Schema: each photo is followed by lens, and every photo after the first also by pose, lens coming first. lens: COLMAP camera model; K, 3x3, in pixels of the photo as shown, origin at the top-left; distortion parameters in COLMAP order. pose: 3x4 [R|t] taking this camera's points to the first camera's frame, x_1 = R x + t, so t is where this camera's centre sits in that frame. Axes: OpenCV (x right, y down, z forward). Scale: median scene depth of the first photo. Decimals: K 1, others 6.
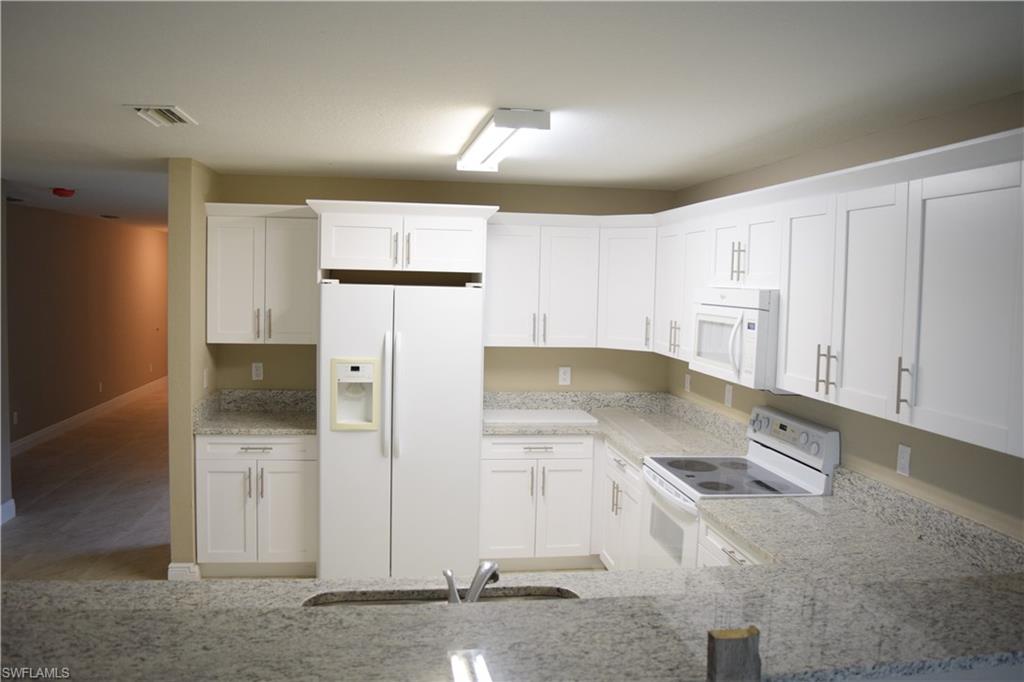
lens RADIAL K [[806.5, 0, 518.9], [0, 806.5, 335.8], [0, 0, 1]] dist [-0.062991, -0.002603]
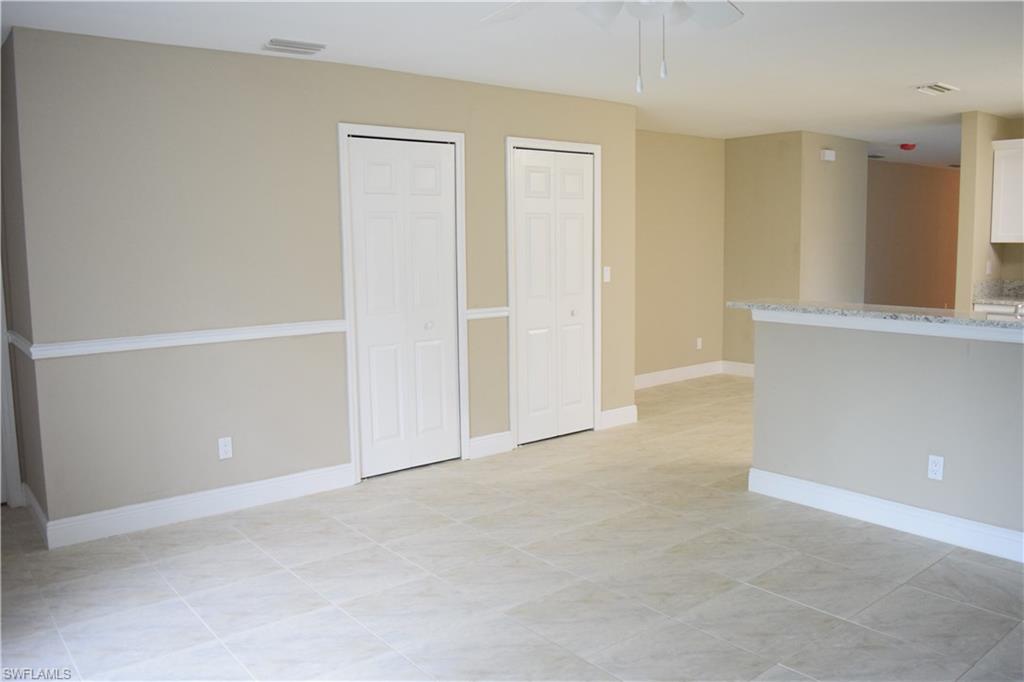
lens RADIAL K [[806.5, 0, 512.1], [0, 806.5, 340.6], [0, 0, 1]] dist [-0.062991, -0.002603]
pose [[0.508777, 0.073263, -0.857775, 0.520383], [-0.033437, 0.997302, 0.065347, 0.164539], [0.860249, -0.004566, 0.509854, -0.583081]]
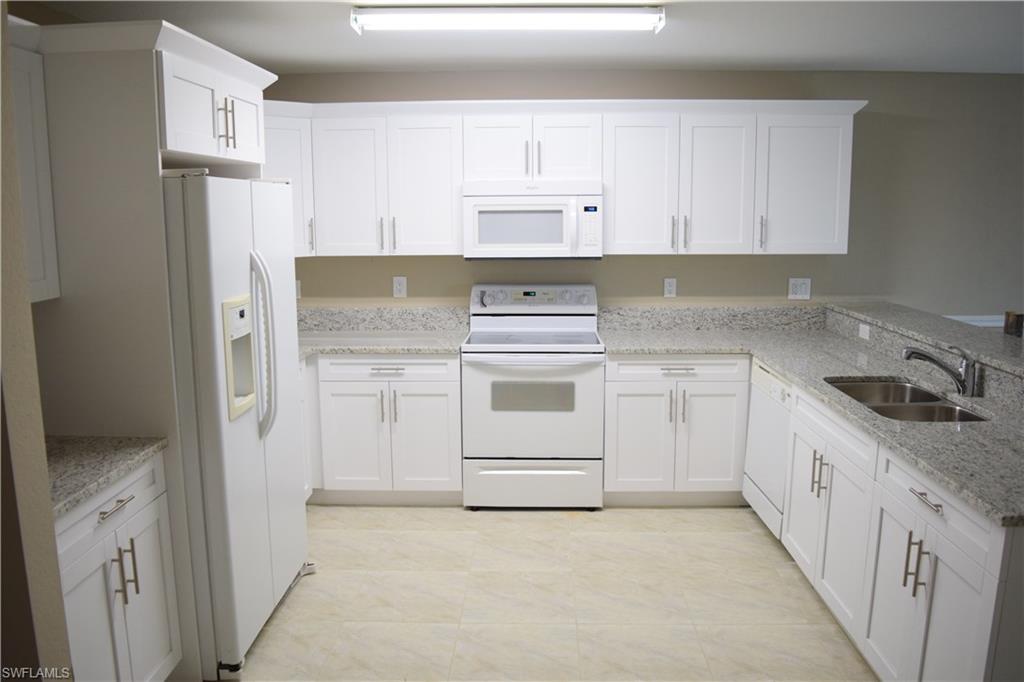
lens RADIAL K [[806.5, 0, 516.6], [0, 806.5, 342.7], [0, 0, 1]] dist [-0.062991, -0.002603]
pose [[0.188537, -0.196083, 0.962292, -1.026633], [0.078448, 0.979740, 0.184268, -0.050488], [-0.978928, 0.040749, 0.200100, 0.879854]]
